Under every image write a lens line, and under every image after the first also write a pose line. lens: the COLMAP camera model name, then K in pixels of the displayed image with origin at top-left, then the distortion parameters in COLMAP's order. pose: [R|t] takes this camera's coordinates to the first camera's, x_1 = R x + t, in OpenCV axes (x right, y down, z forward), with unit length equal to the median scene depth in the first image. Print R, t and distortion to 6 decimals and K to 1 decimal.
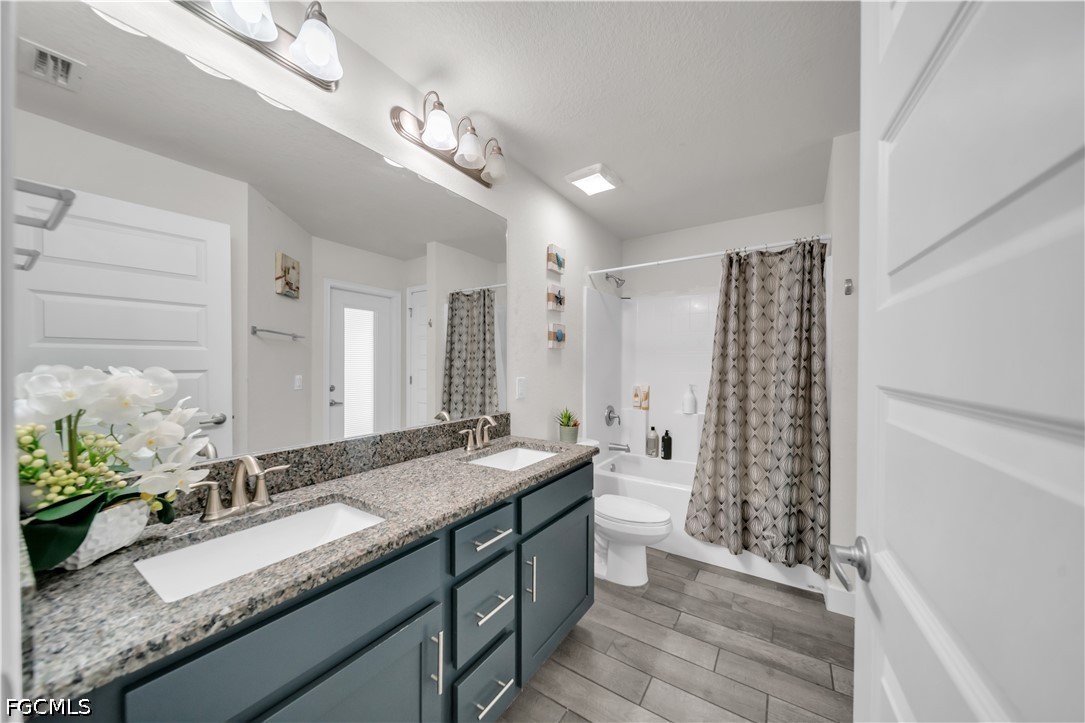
lens RADIAL K [[374.6, 0, 547.5], [0, 374.6, 367.8], [0, 0, 1]] dist [-0.000678, -0.001258]
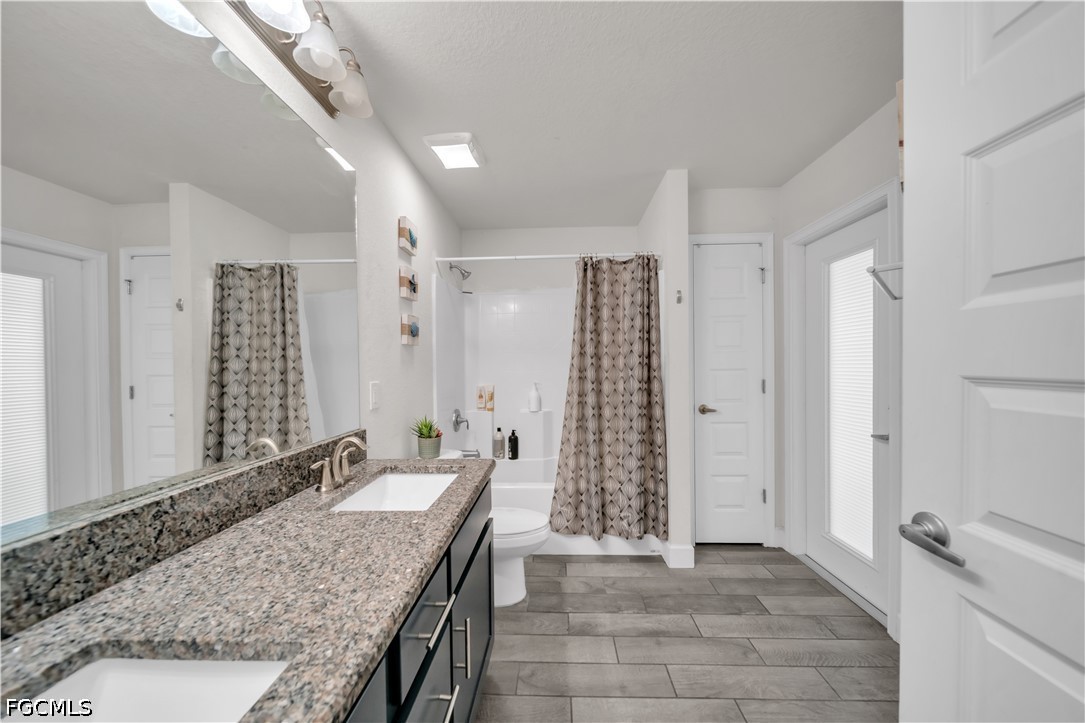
lens RADIAL K [[373.7, 0, 545.7], [0, 373.7, 368.8], [0, 0, 1]] dist [-0.001044, -0.001284]
pose [[0.855513, -0.018936, 0.517435, -0.167377], [0.017361, 0.999818, 0.007885, -0.000677], [-0.517490, 0.002238, 0.855686, 0.164089]]
